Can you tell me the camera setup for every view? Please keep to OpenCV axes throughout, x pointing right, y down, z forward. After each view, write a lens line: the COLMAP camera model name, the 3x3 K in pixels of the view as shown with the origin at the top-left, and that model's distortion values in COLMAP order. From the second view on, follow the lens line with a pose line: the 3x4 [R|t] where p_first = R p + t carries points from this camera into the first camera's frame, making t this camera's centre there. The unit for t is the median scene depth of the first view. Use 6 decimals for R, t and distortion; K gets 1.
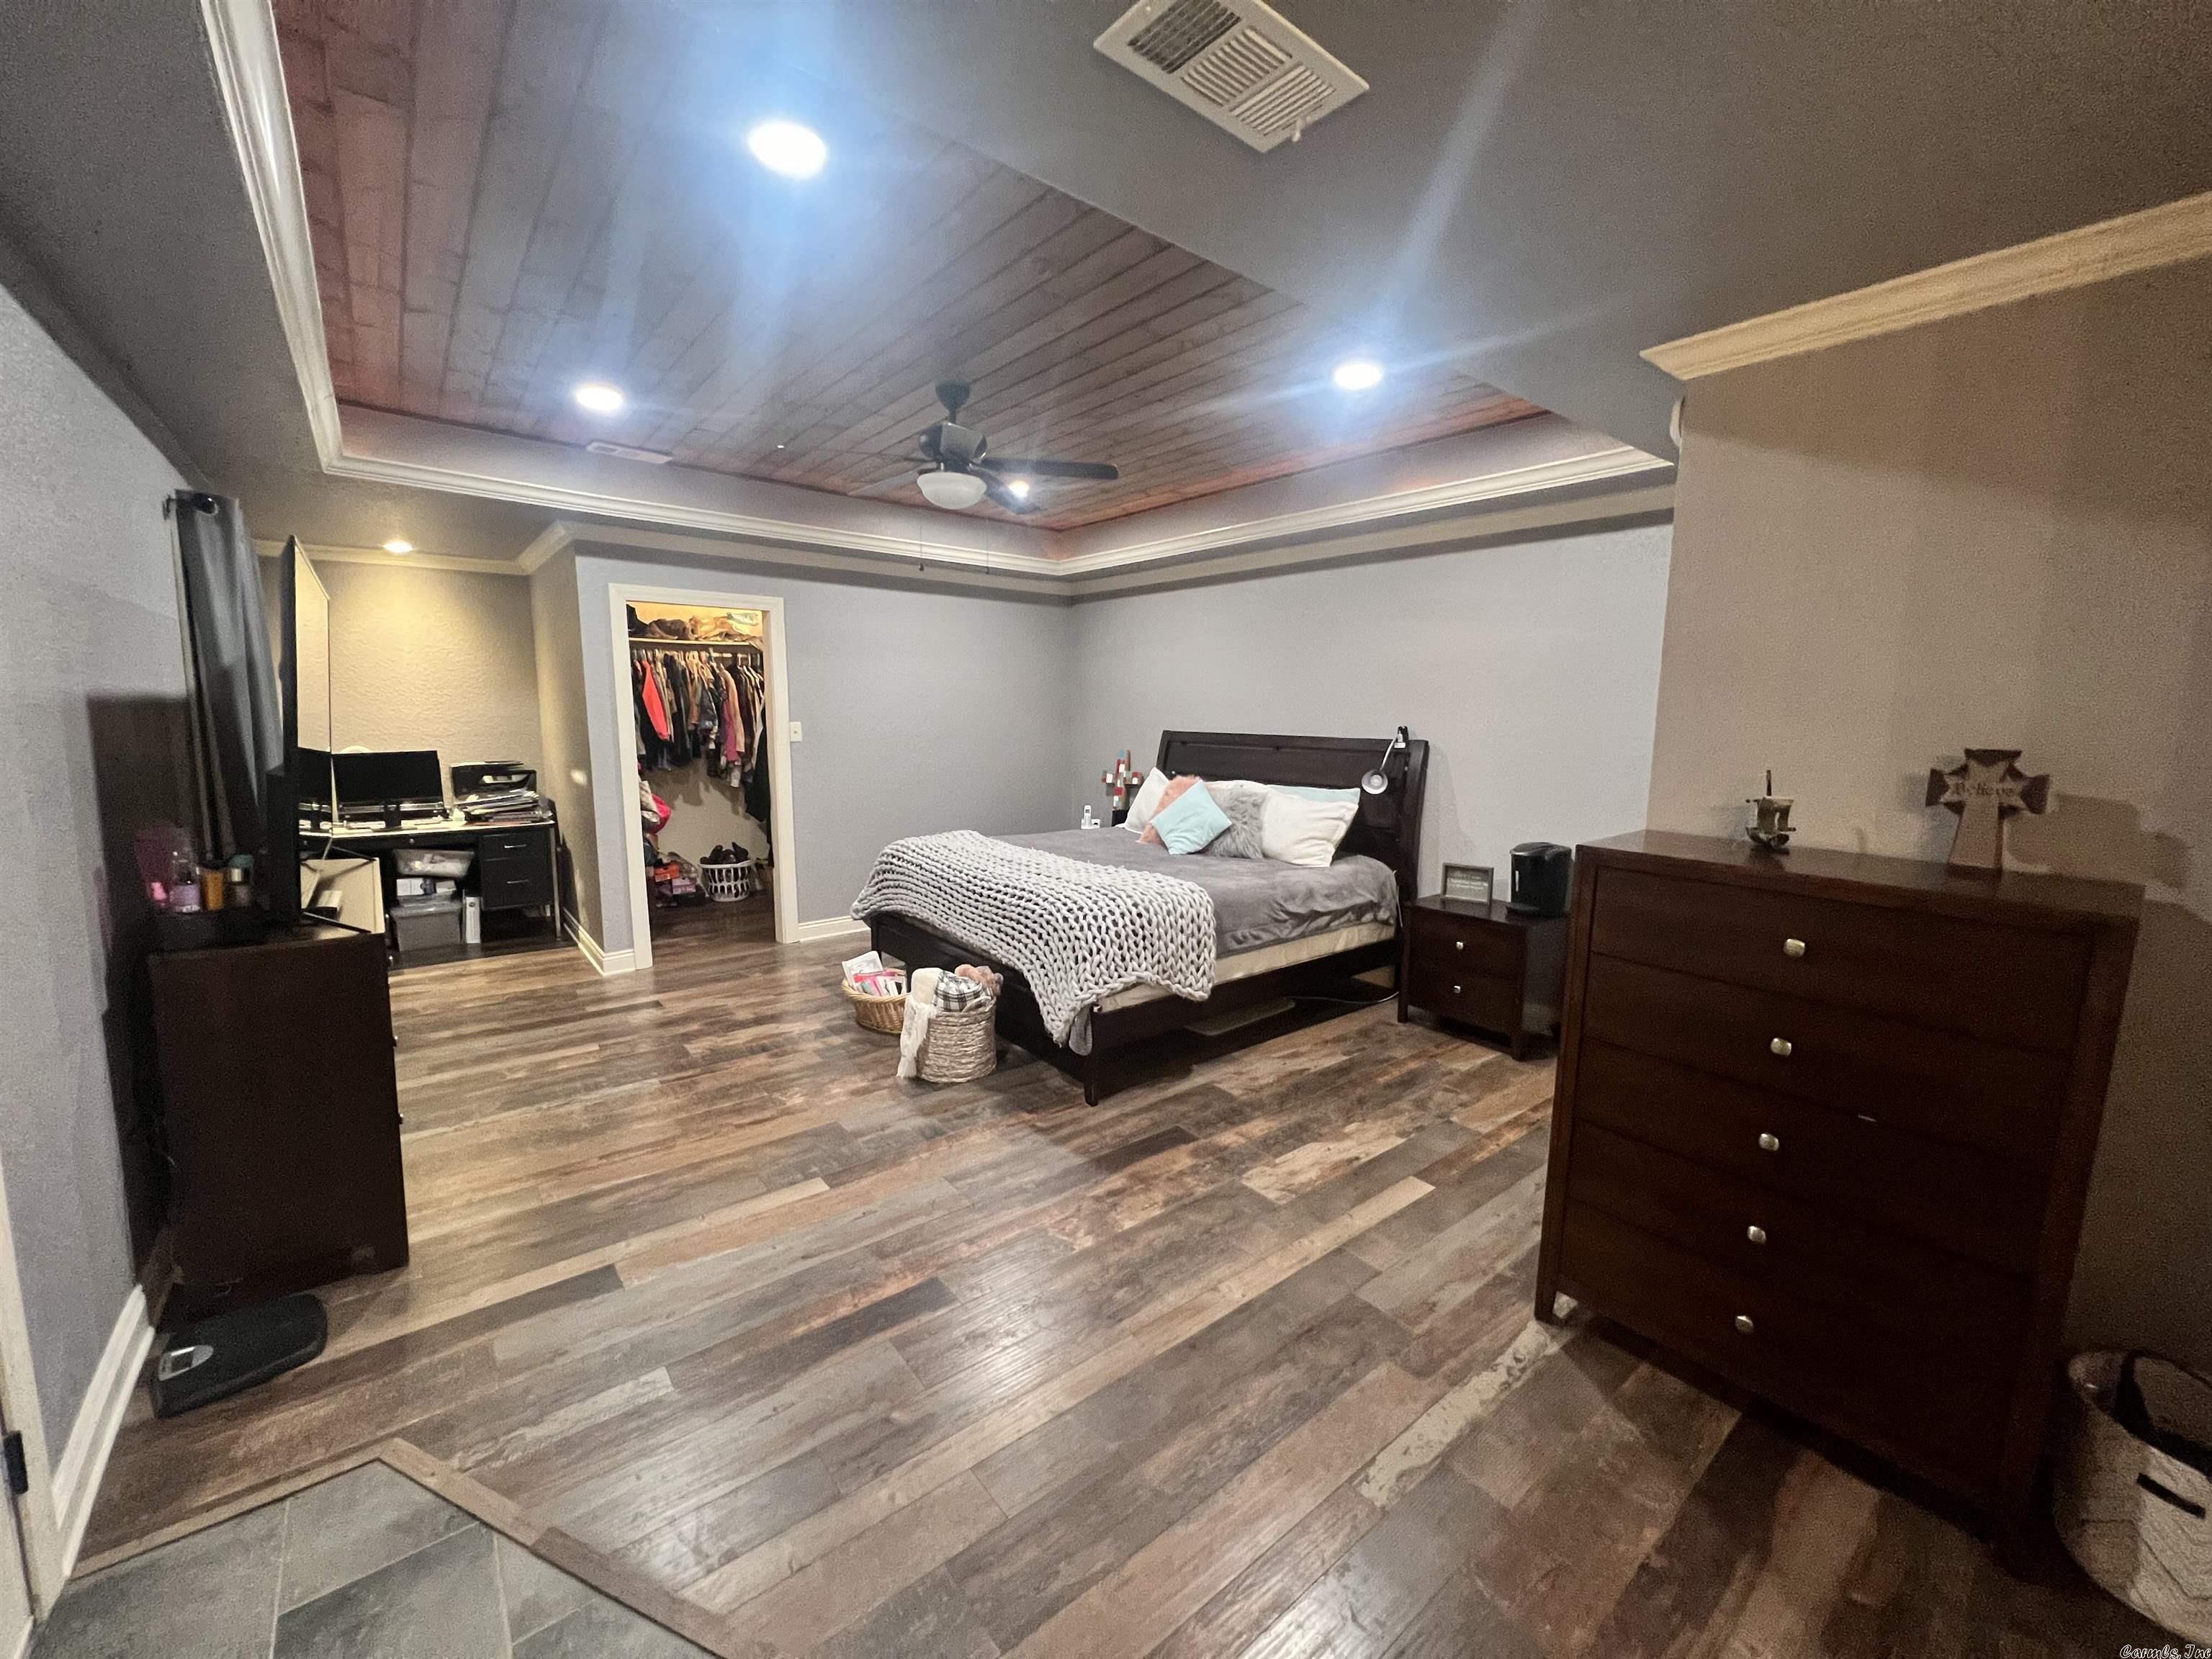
lens RADIAL K [[880.7, 0, 1106.0], [0, 880.7, 829.5], [0, 0, 1]] dist [-0.004245, -0.000294]
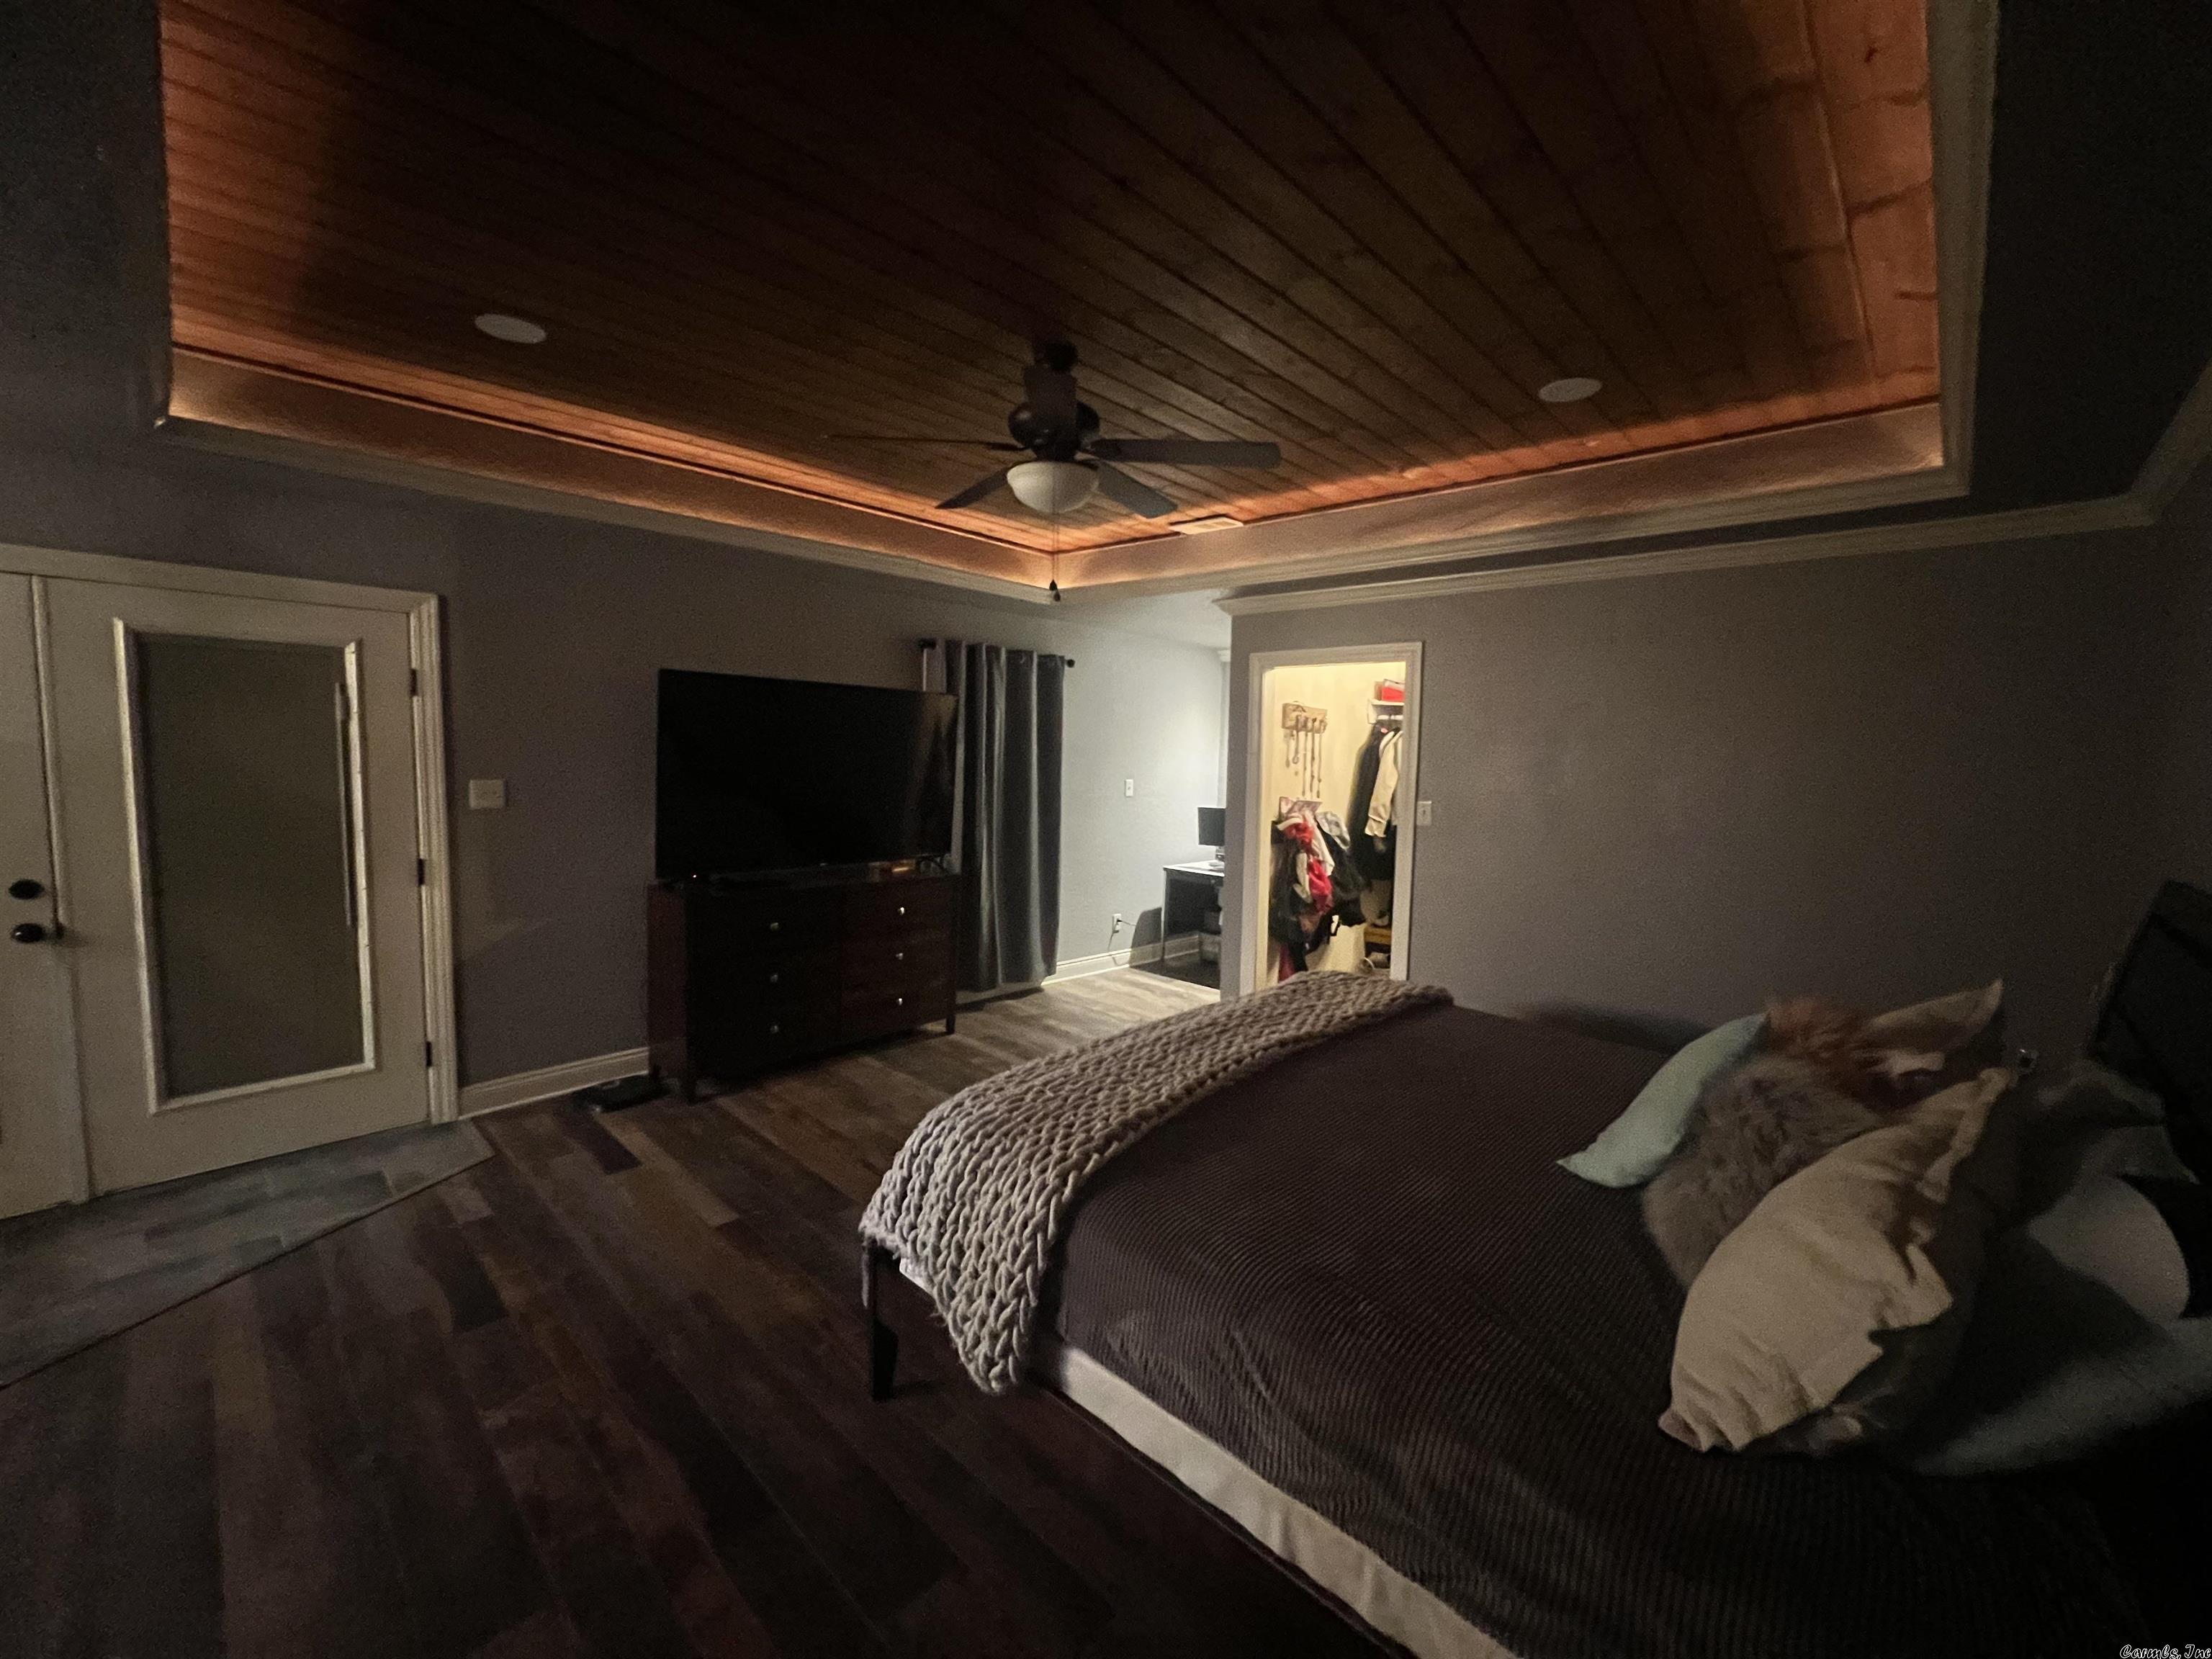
lens RADIAL K [[880.7, 0, 1106.0], [0, 880.7, 829.5], [0, 0, 1]] dist [-0.004245, -0.000294]
pose [[0.133235, 0.076990, -0.988089, 0.590101], [-0.158907, 0.985739, 0.055380, -0.149933], [0.978262, 0.149635, 0.143570, 0.980727]]
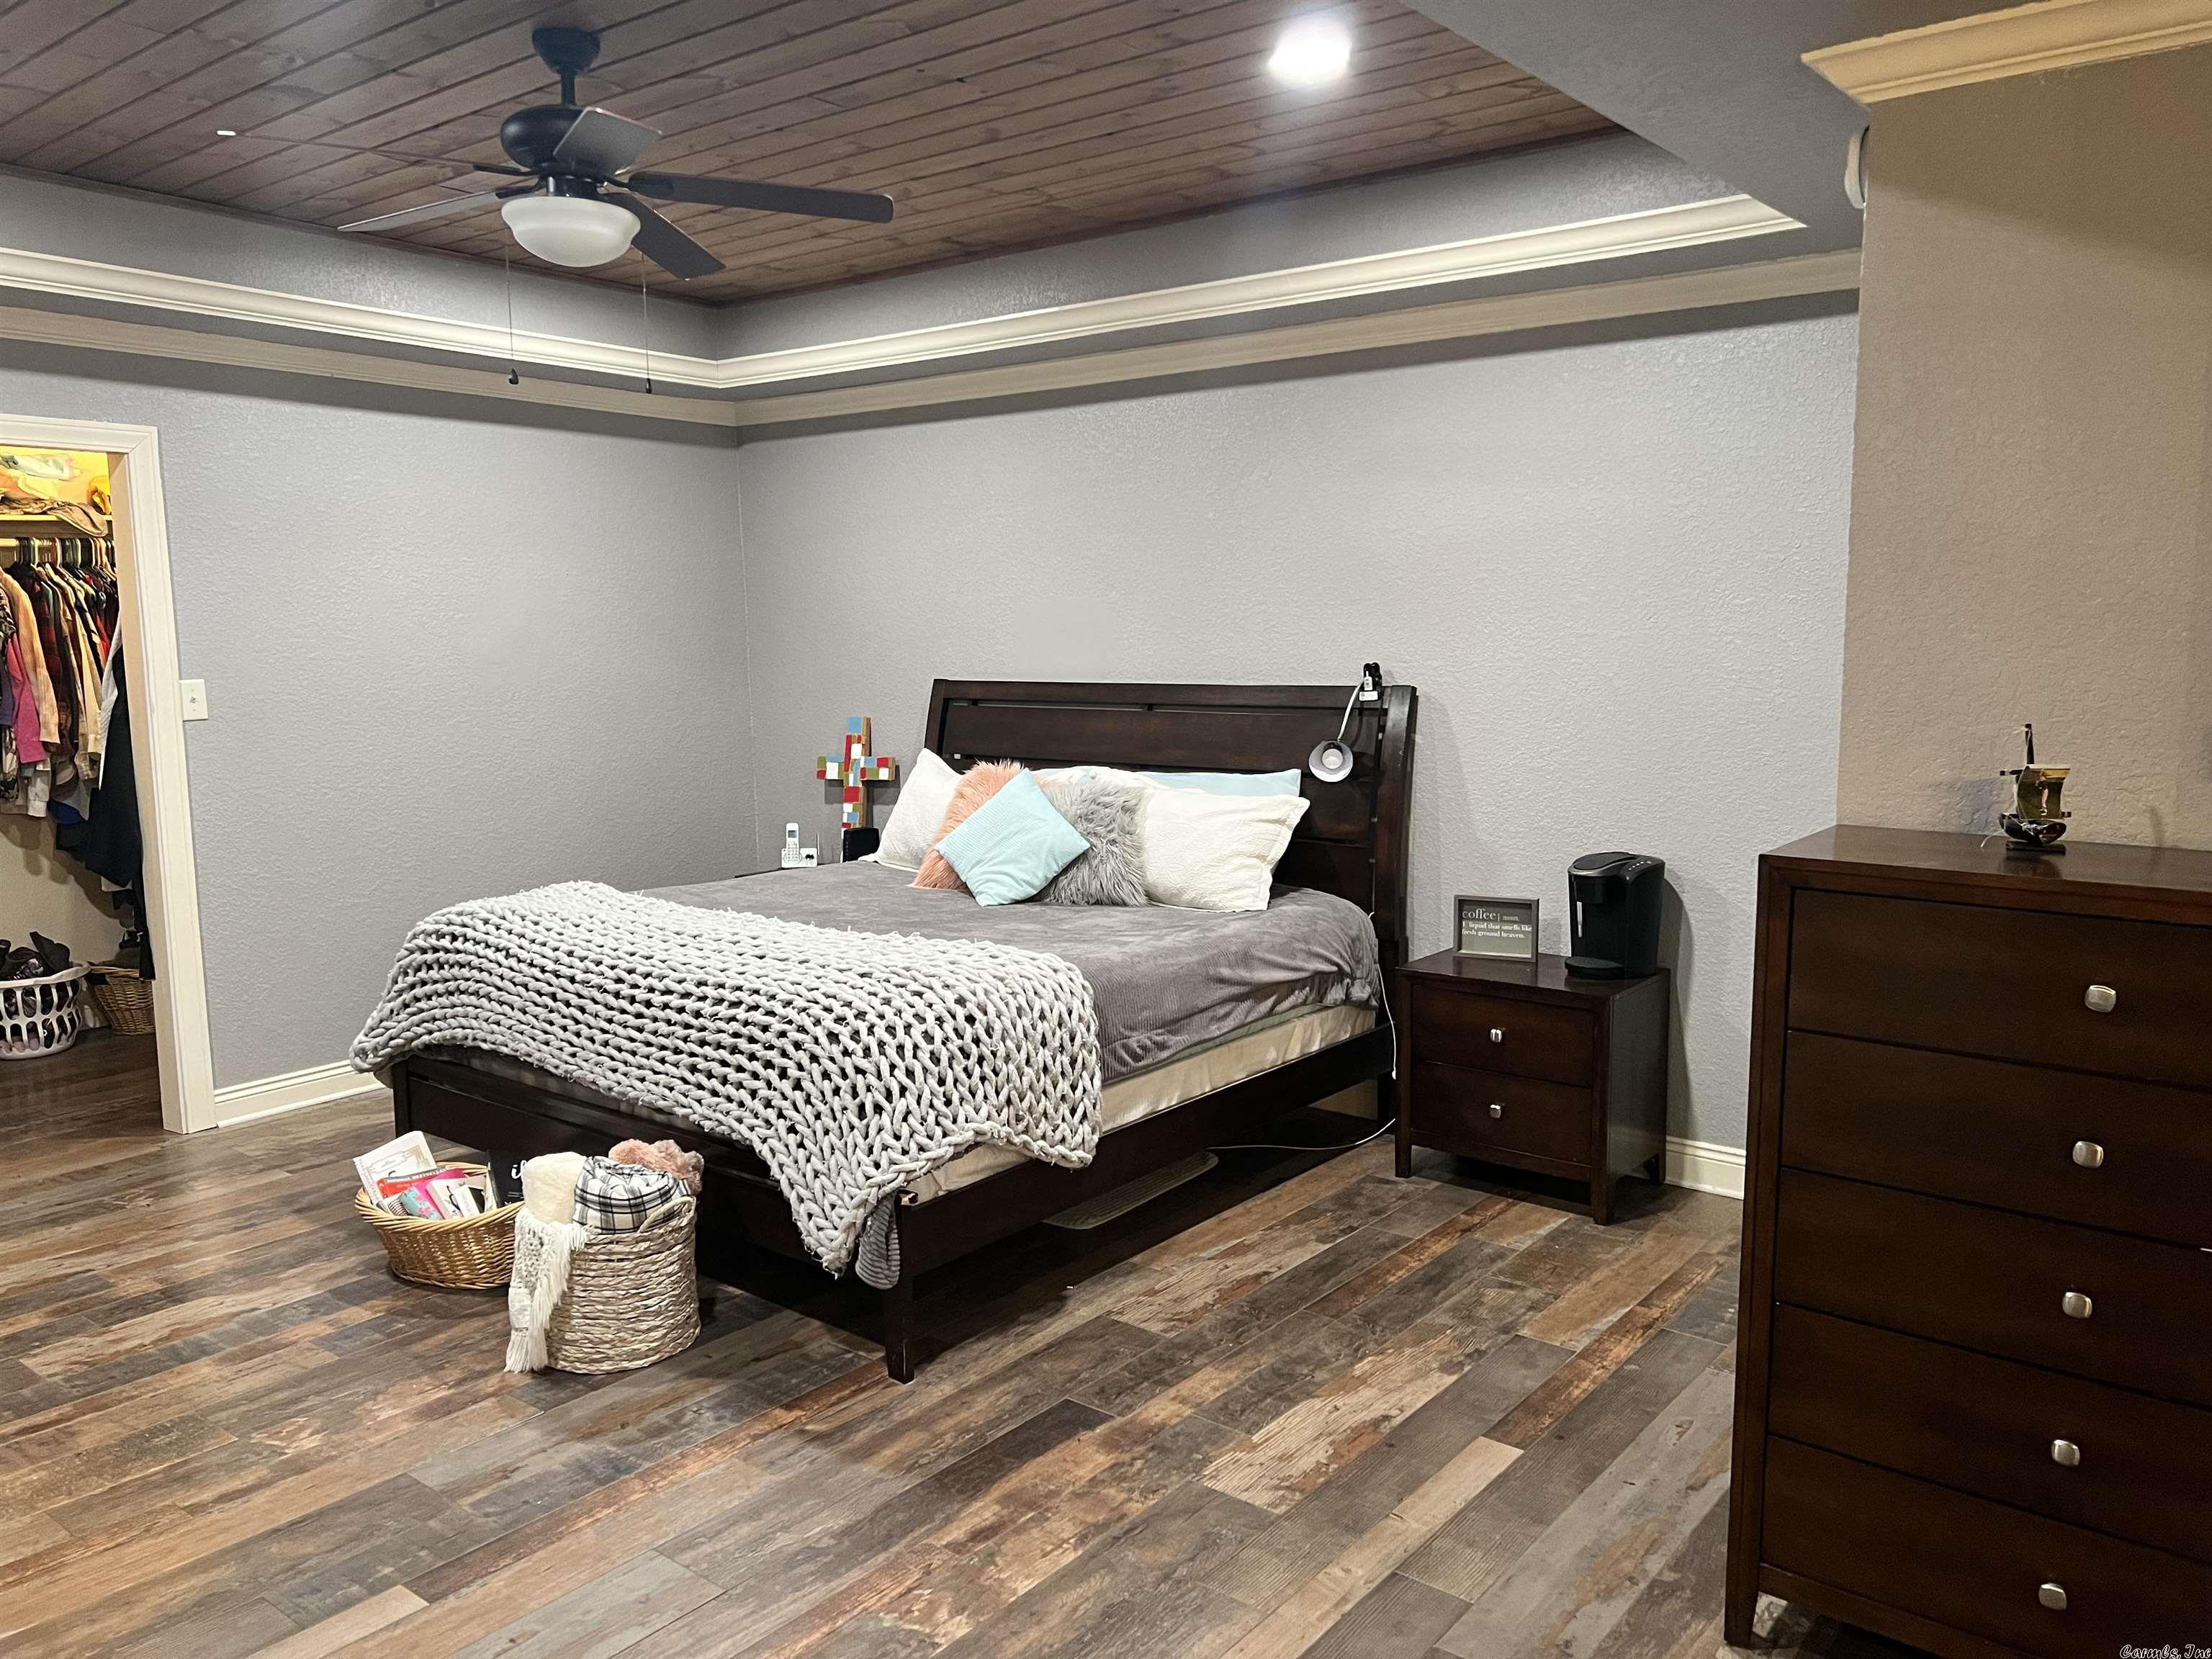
lens RADIAL K [[1652.2, 0, 1106.0], [0, 1652.2, 829.5], [0, 0, 1]] dist [0.061864, -0.074729]
pose [[0.975112, -0.044512, 0.217199, -0.096596], [0.048222, 0.998767, -0.011807, -0.004619], [-0.216405, 0.021987, 0.976056, -0.025486]]
